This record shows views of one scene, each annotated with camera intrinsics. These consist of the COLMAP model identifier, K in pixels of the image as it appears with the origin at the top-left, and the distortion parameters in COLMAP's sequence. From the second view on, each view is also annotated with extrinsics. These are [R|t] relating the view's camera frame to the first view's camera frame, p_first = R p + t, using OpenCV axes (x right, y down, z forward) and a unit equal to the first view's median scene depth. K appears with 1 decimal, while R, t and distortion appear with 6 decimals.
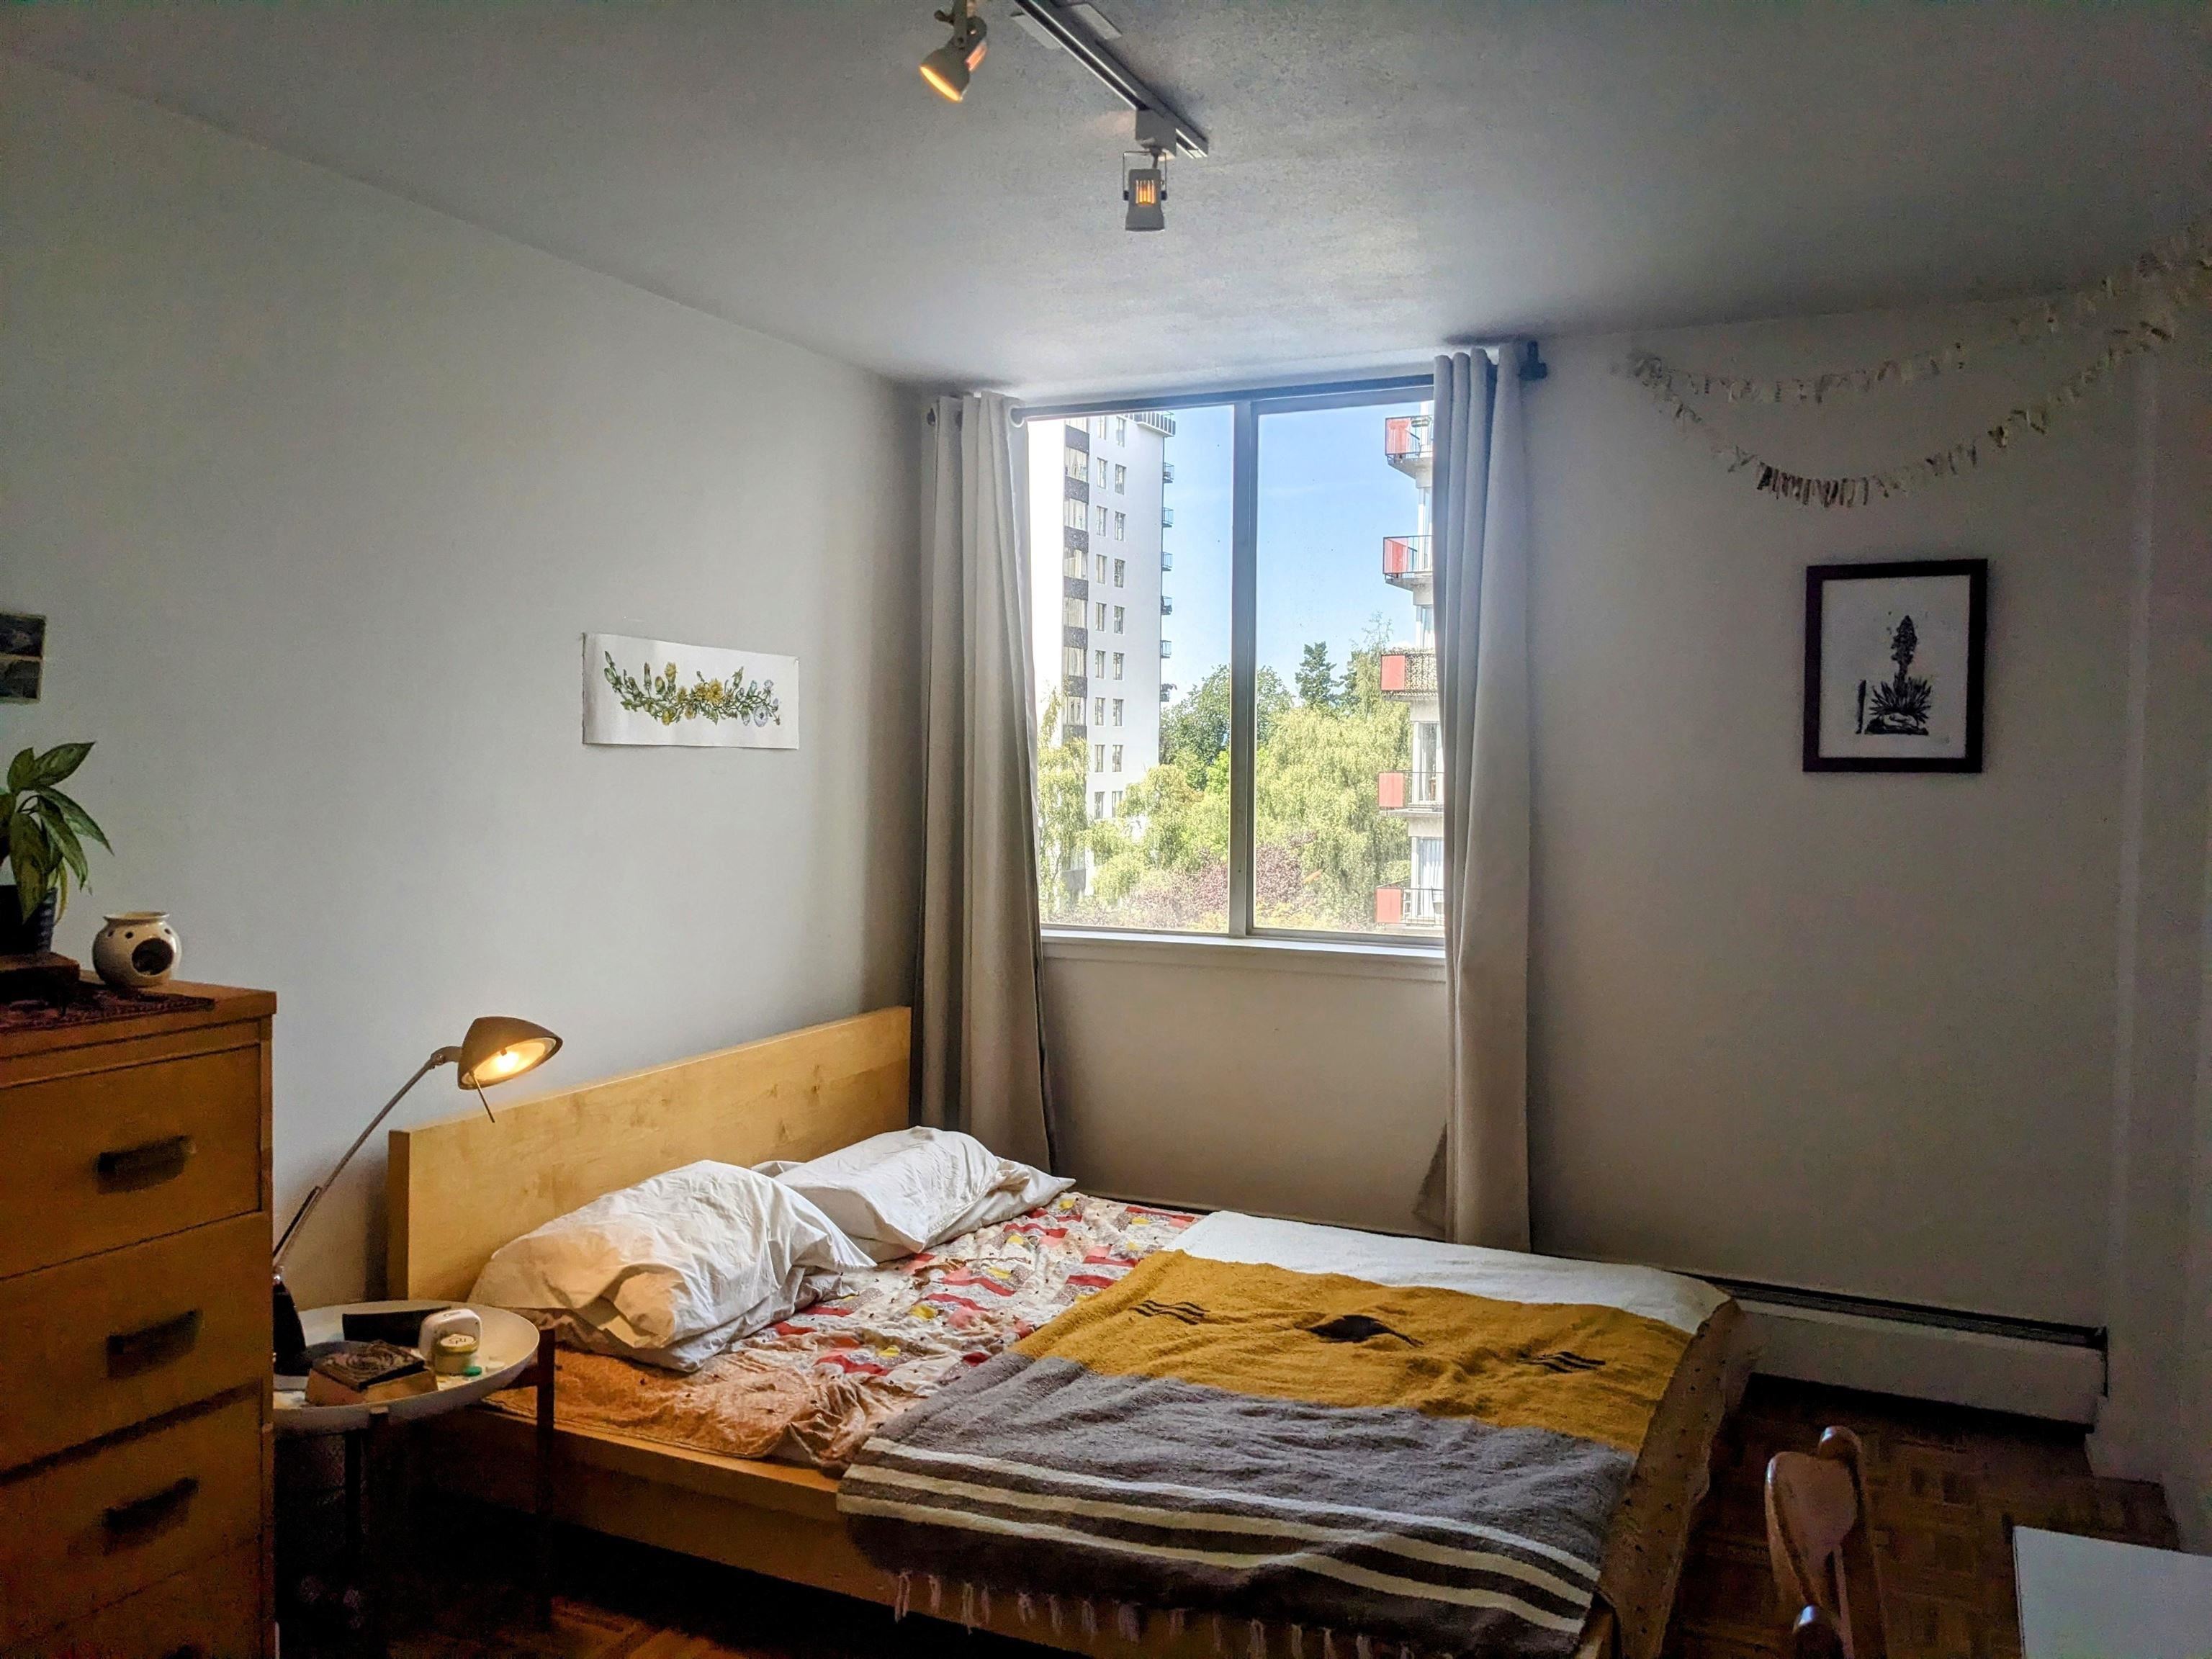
lens RADIAL K [[1741.4, 0, 1122.0], [0, 1741.4, 842.2], [0, 0, 1]] dist [0.069368, -0.116593]
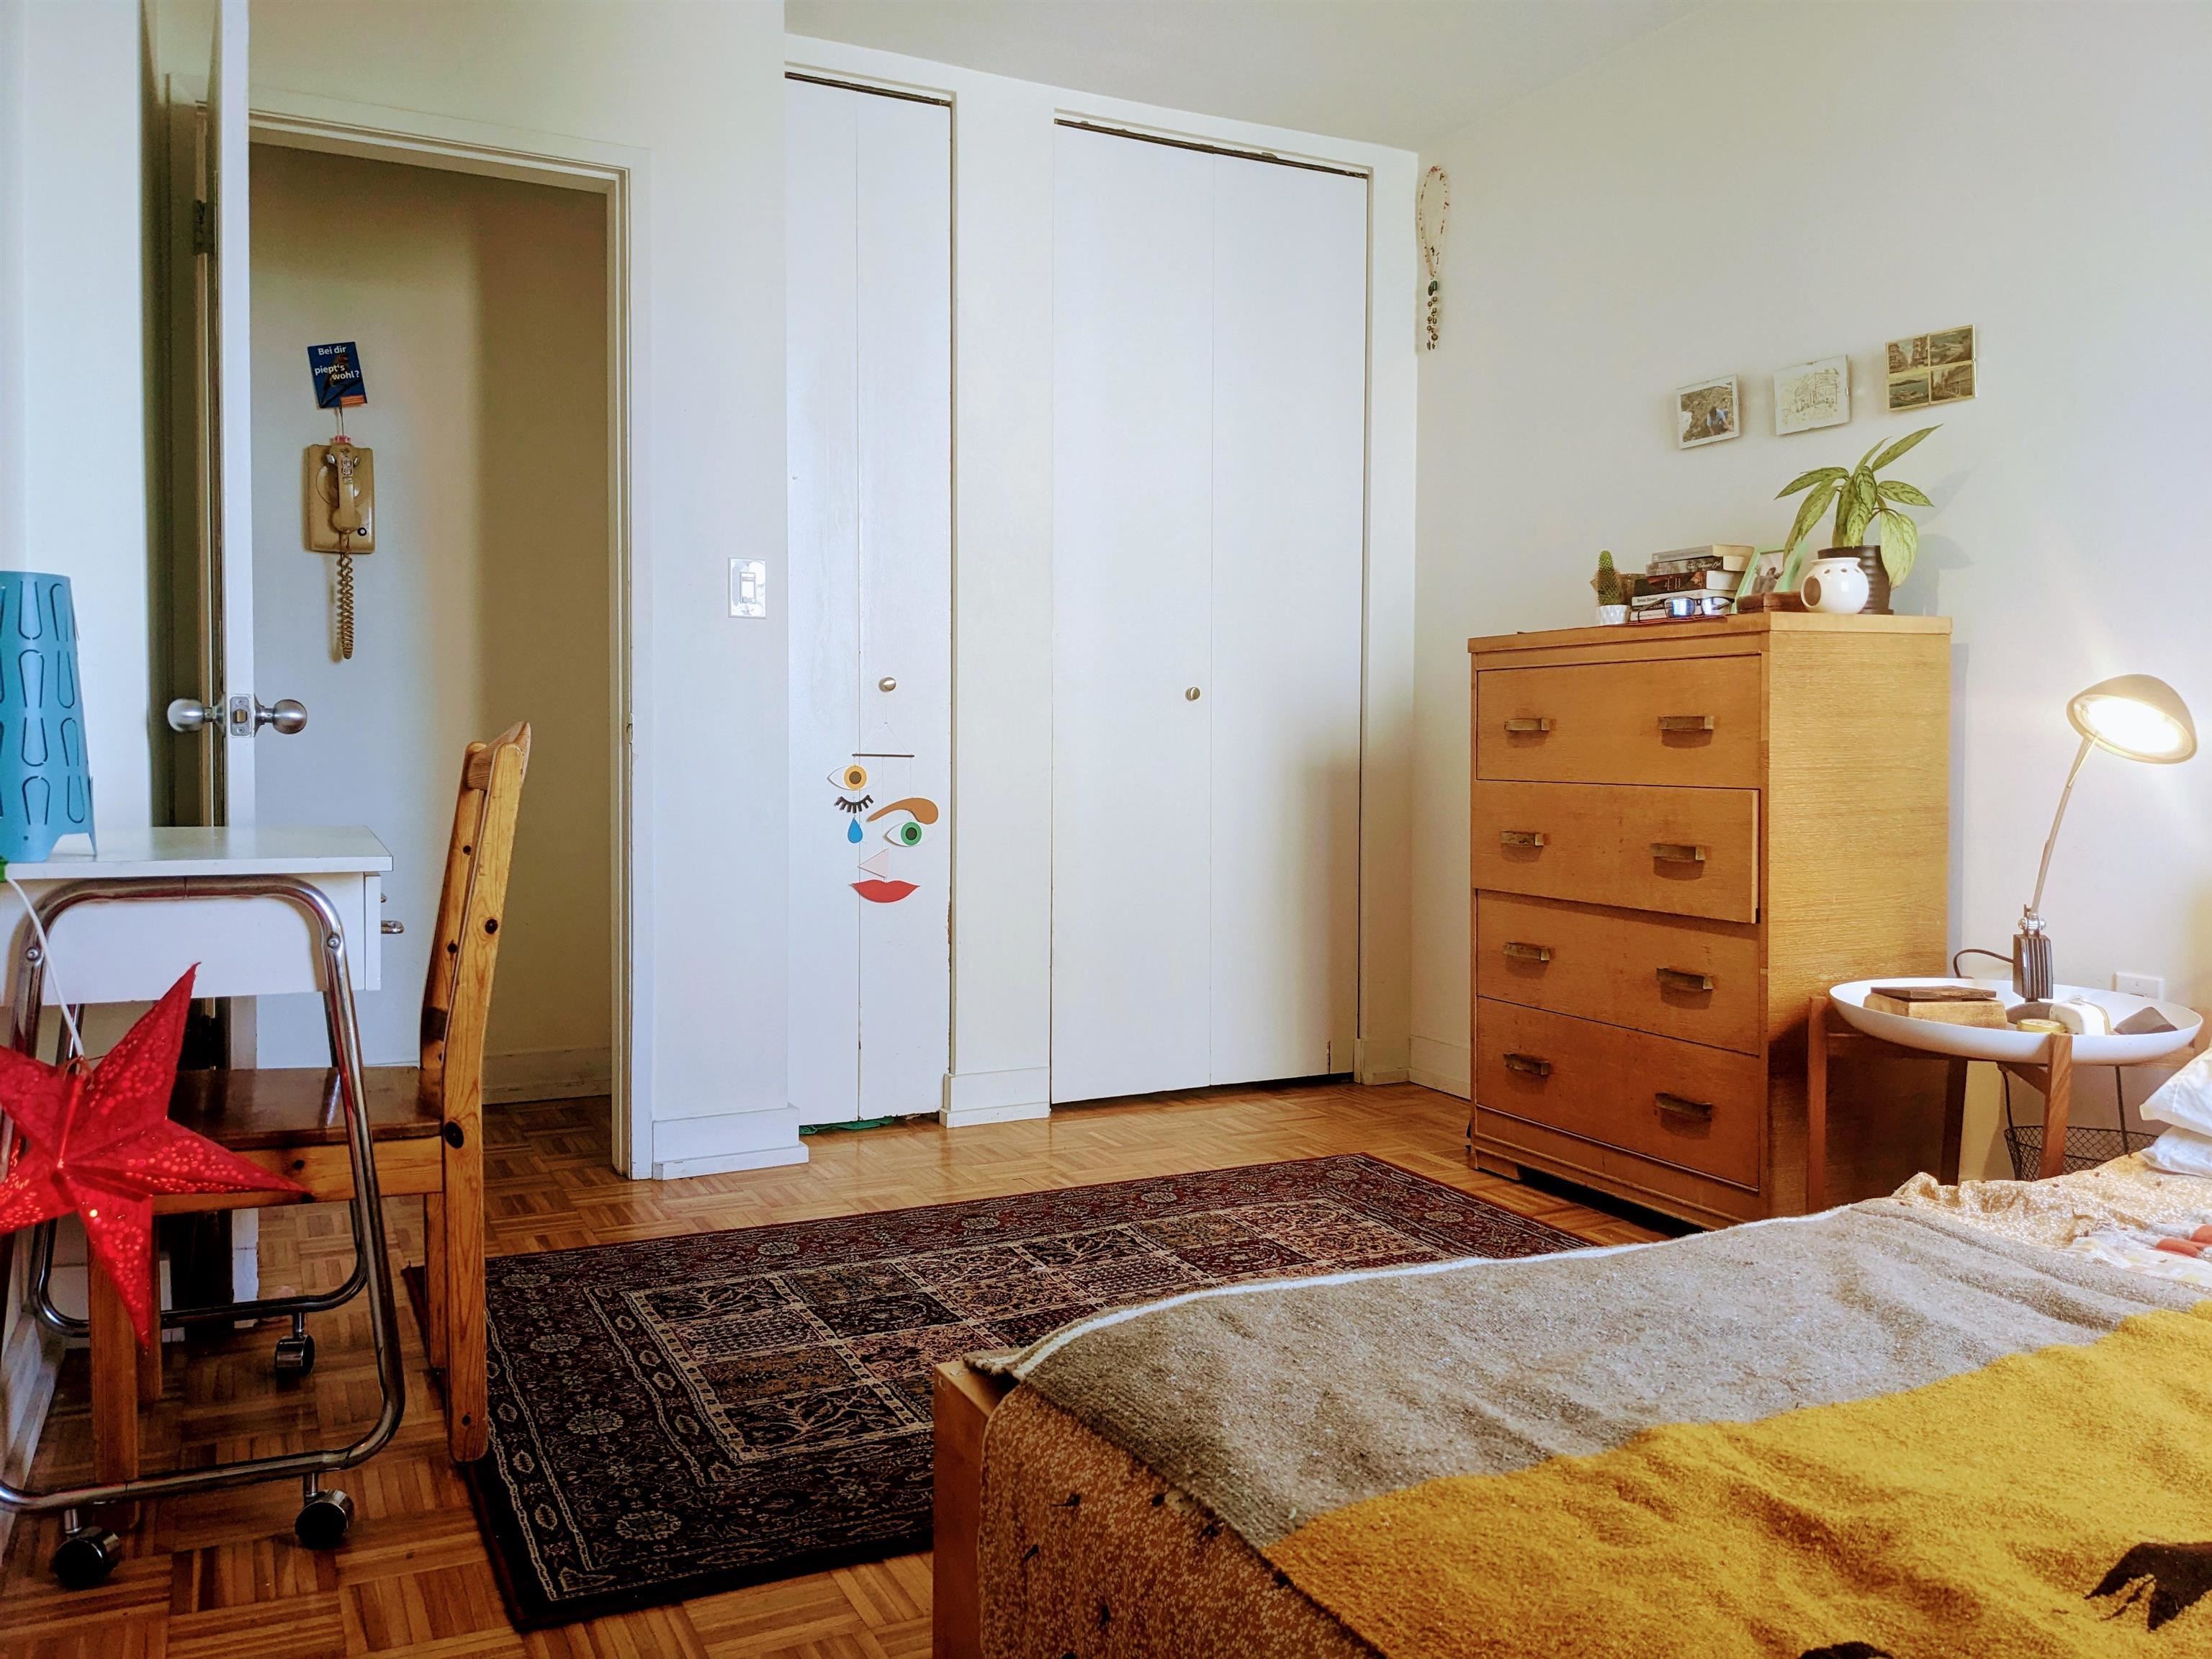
lens RADIAL K [[1741.4, 0, 1103.7], [0, 1741.4, 825.6], [0, 0, 1]] dist [0.069368, -0.116593]
pose [[-0.646963, 0.021715, -0.762212, 0.716140], [-0.053310, 0.995860, 0.073621, 0.159601], [0.760656, 0.088264, -0.643127, 1.368491]]
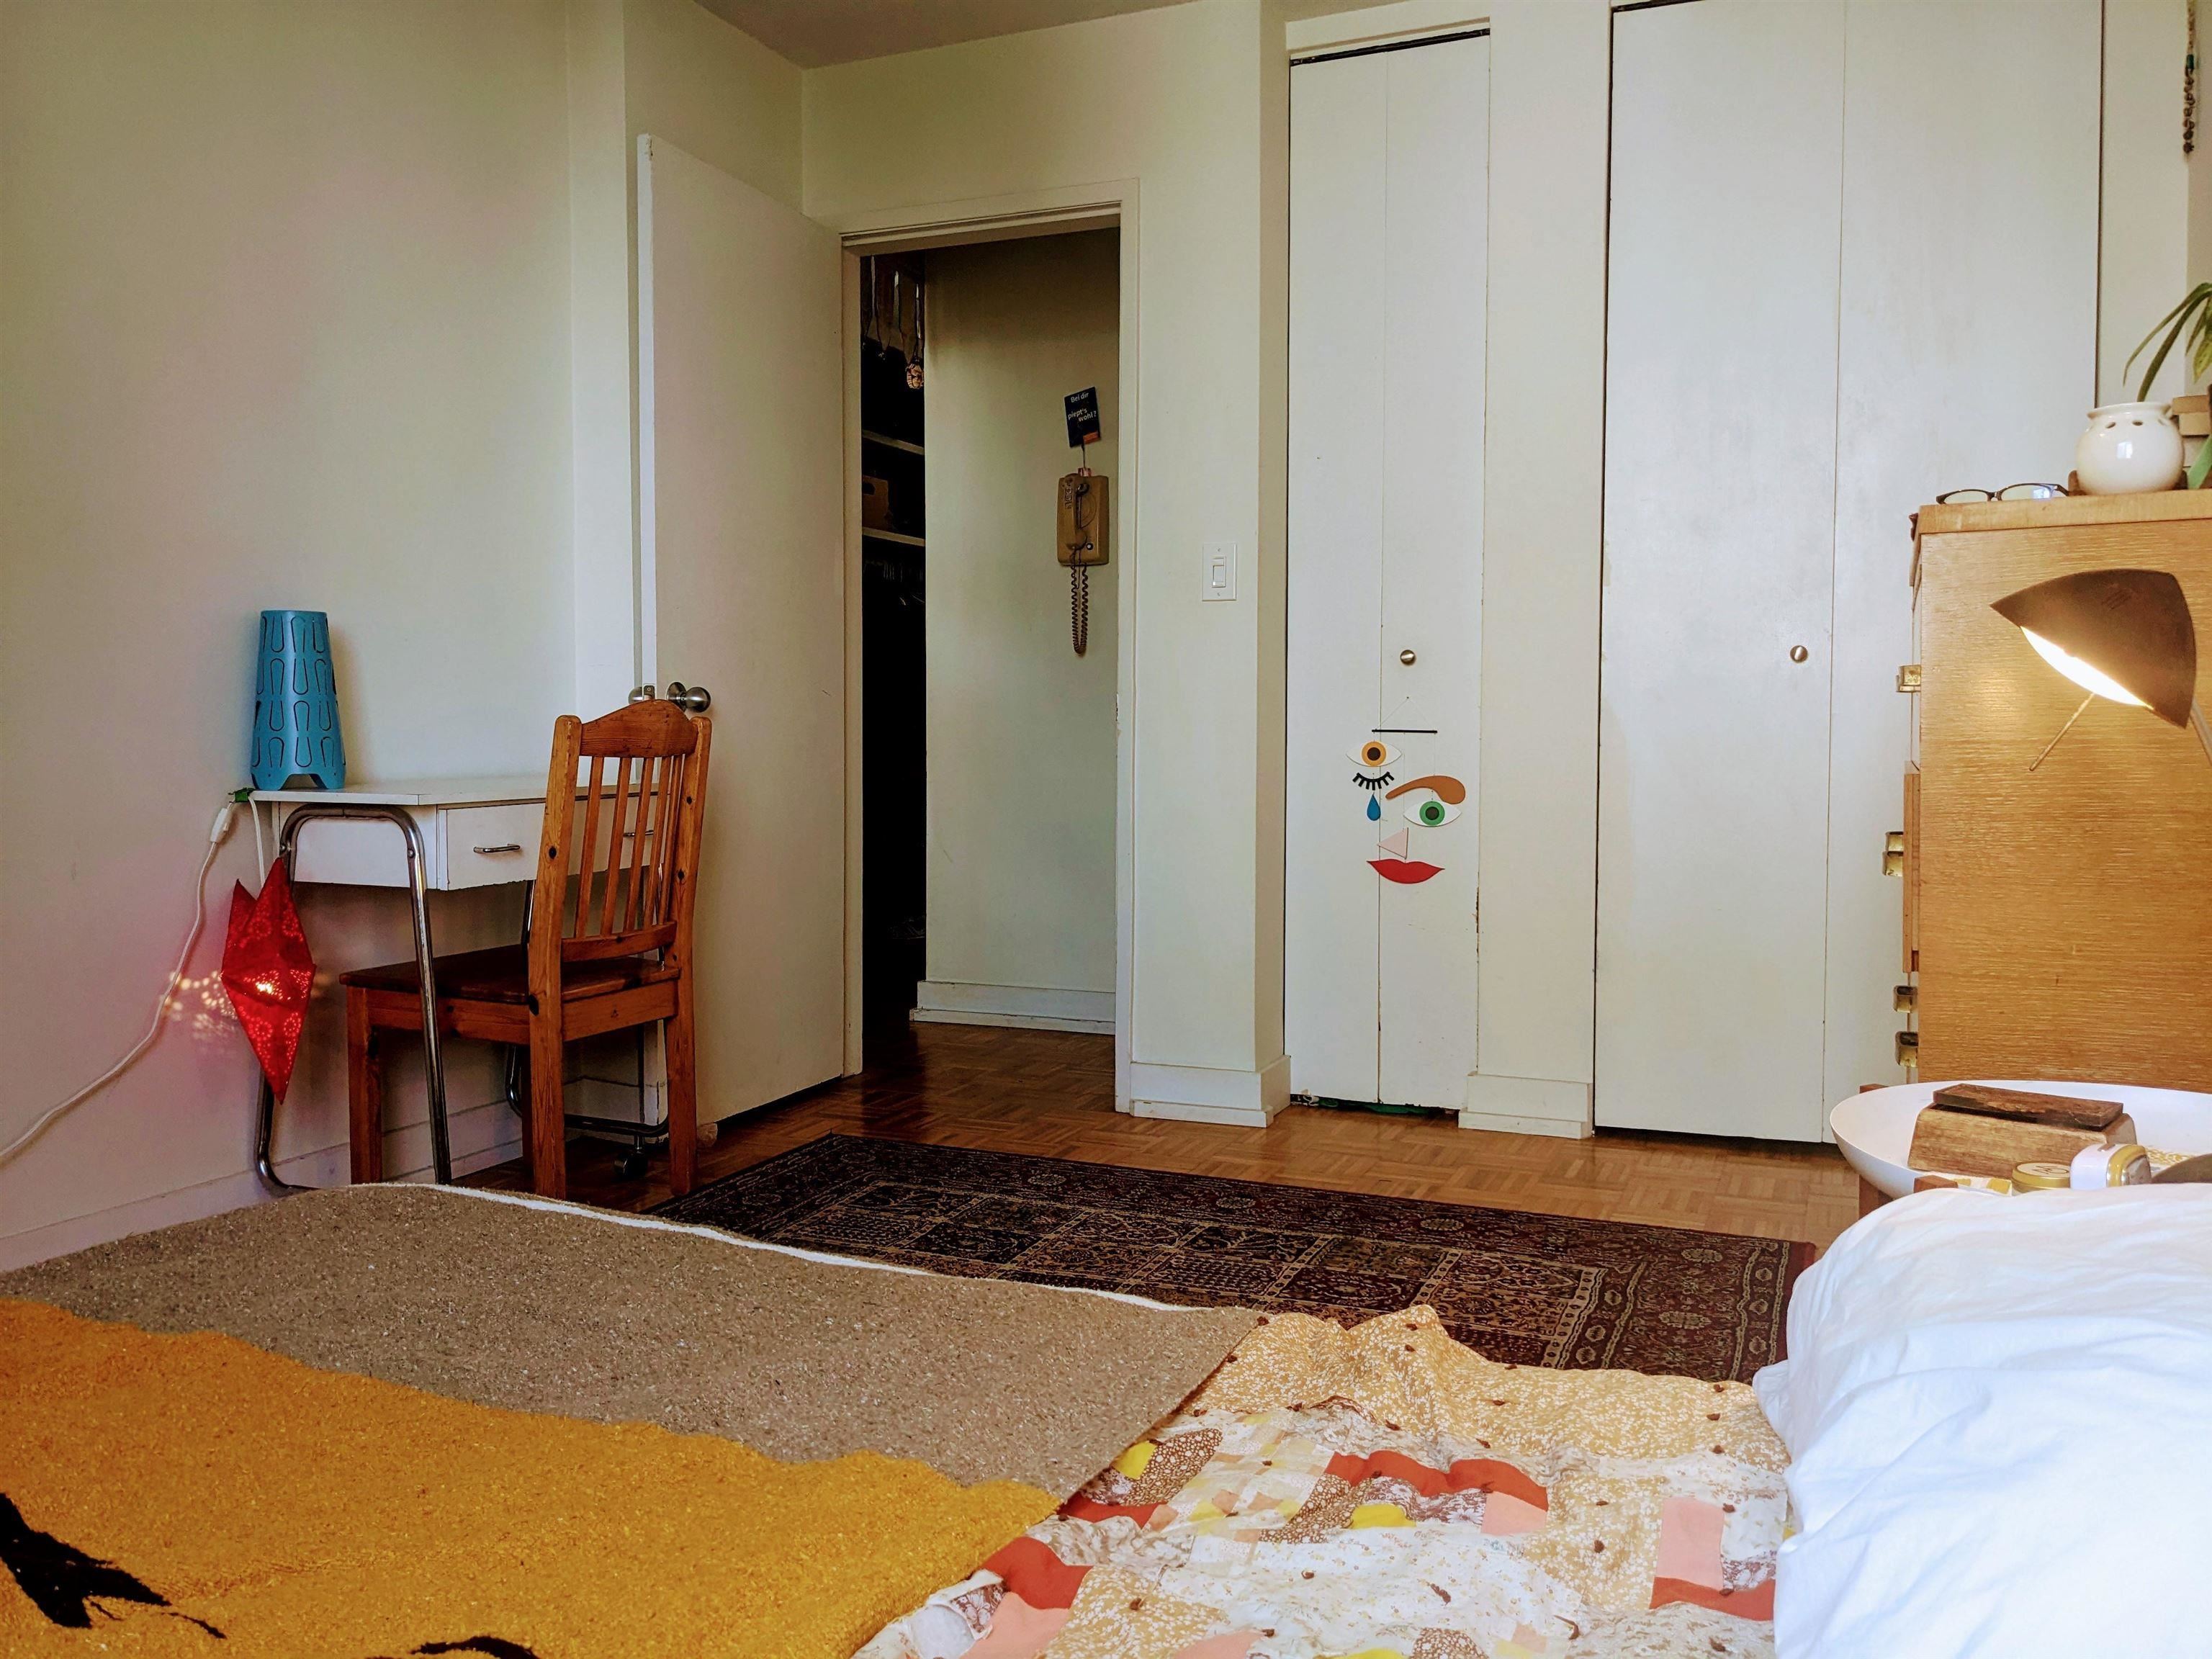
lens RADIAL K [[1741.4, 0, 1097.7], [0, 1741.4, 822.7], [0, 0, 1]] dist [0.069368, -0.116593]
pose [[-0.999927, -0.012028, 0.001075, -0.119787], [-0.011840, 0.993991, 0.108823, 0.138638], [-0.002377, 0.108803, -0.994061, 1.739911]]
